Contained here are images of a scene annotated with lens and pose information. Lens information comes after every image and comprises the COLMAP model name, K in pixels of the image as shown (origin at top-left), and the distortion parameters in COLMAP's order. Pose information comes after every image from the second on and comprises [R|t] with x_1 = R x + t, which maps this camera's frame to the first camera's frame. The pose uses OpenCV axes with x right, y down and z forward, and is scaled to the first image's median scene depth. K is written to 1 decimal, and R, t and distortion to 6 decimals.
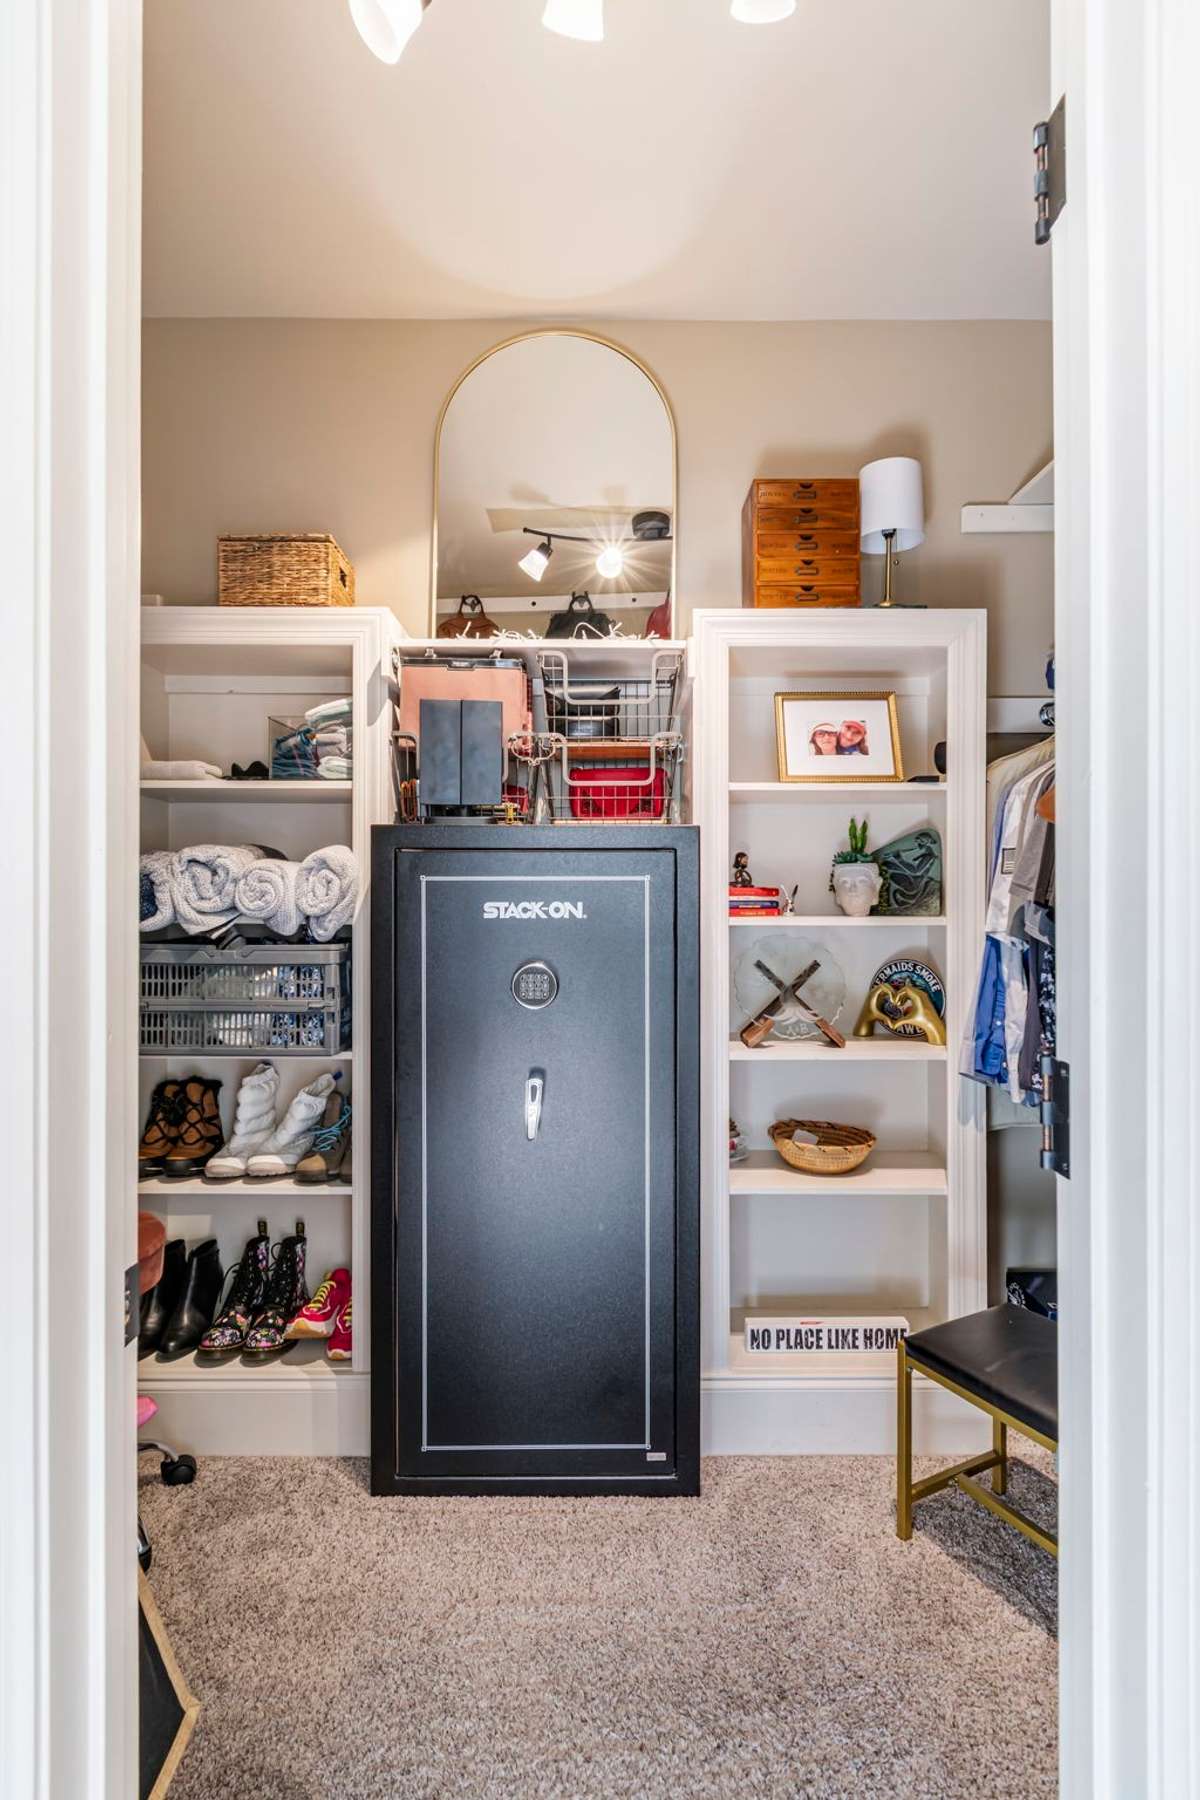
lens RADIAL K [[817.5, 0, 598.5], [0, 817.5, 896.0], [0, 0, 1]] dist [0.000111, -0.000573]
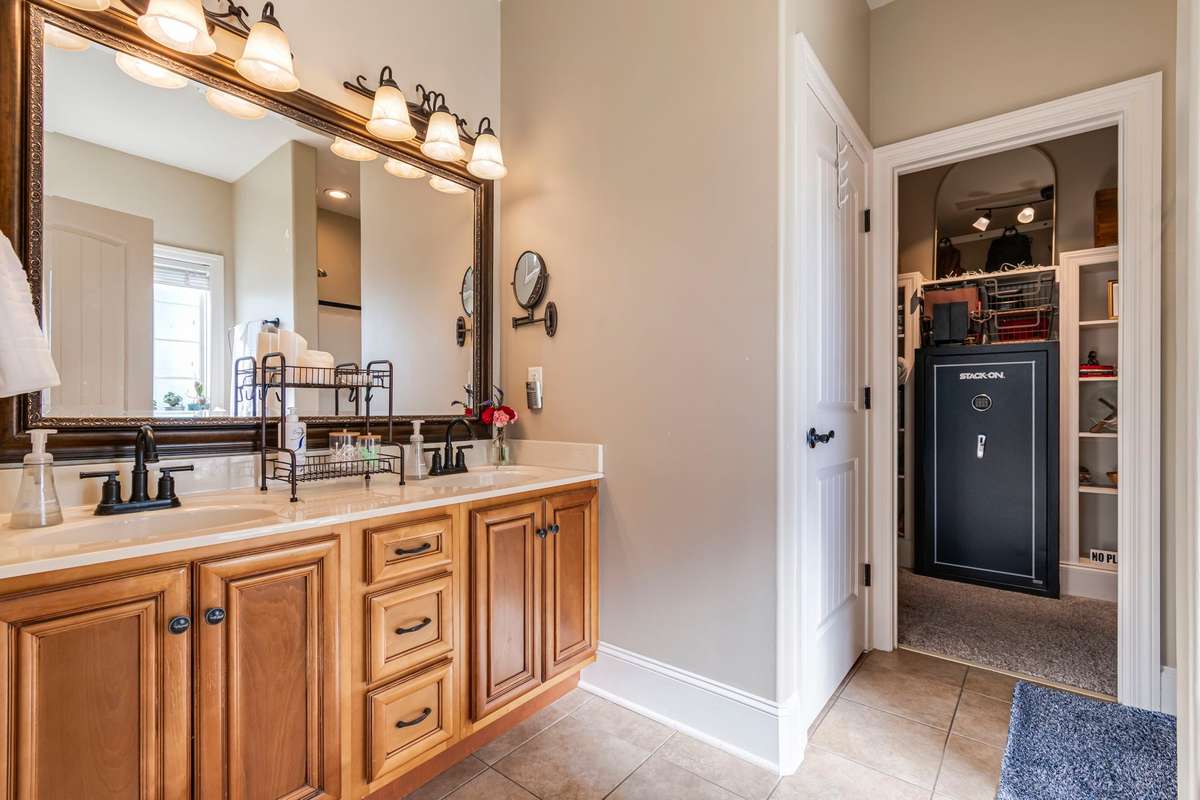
lens RADIAL K [[545.0, 0, 601.8], [0, 545.0, 404.9], [0, 0, 1]] dist [0.000111, -0.000573]
pose [[0.774425, 0.001231, -0.632665, 0.086447], [-0.001435, 0.999999, 0.000189, 0.109331], [0.632664, 0.000761, 0.774426, -1.152600]]
